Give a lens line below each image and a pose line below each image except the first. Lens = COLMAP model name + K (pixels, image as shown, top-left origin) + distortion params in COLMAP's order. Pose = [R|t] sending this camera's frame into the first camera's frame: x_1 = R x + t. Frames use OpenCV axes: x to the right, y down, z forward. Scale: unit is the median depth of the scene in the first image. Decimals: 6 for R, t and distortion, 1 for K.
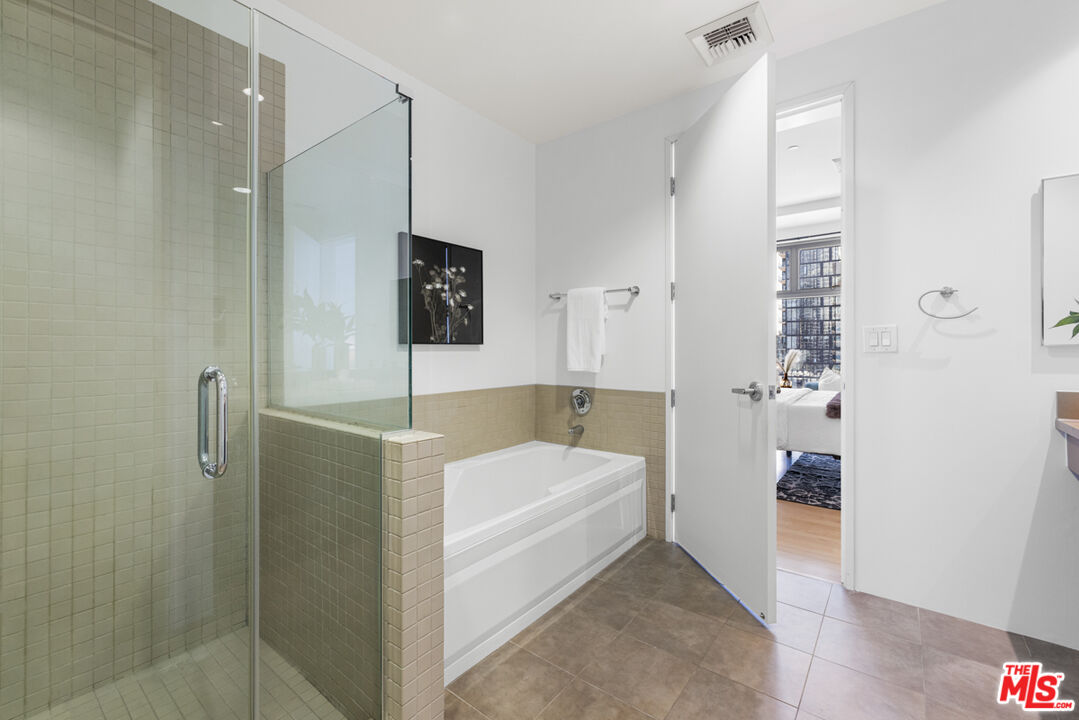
lens RADIAL K [[456.7, 0, 535.2], [0, 456.7, 352.4], [0, 0, 1]] dist [0.005820, -0.003158]
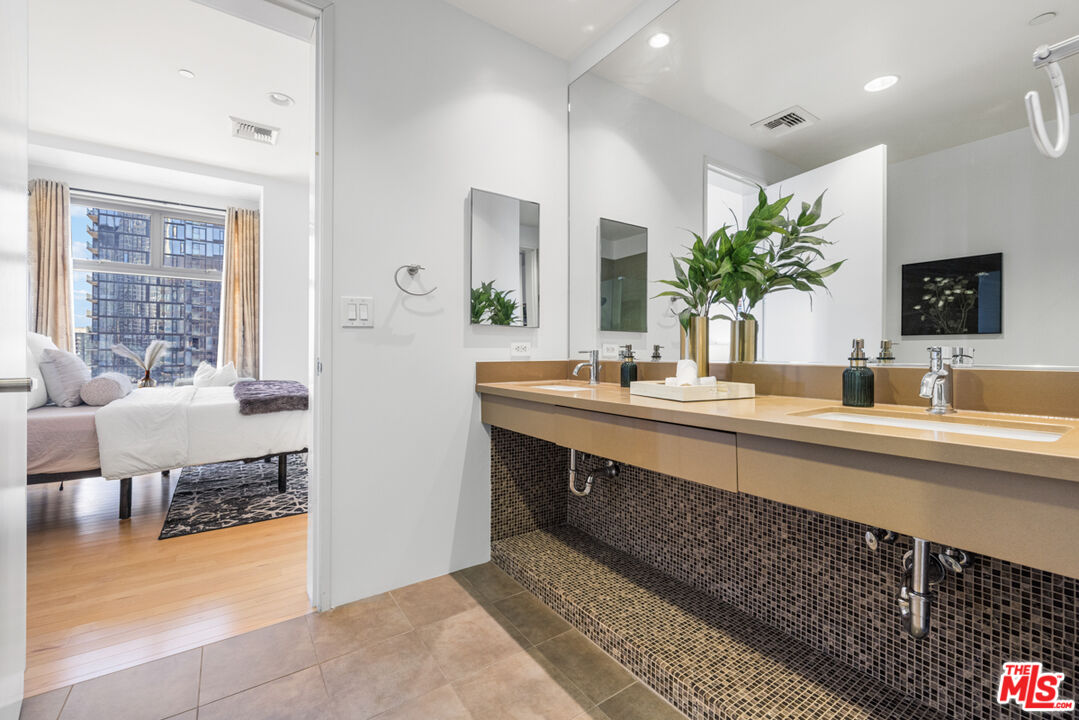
lens RADIAL K [[456.7, 0, 543.5], [0, 456.7, 353.1], [0, 0, 1]] dist [0.005820, -0.003158]
pose [[0.293819, -0.003796, 0.955853, 0.010991], [0.004460, 0.999987, 0.002600, 0.075352], [-0.955851, 0.003500, 0.293832, 0.587829]]
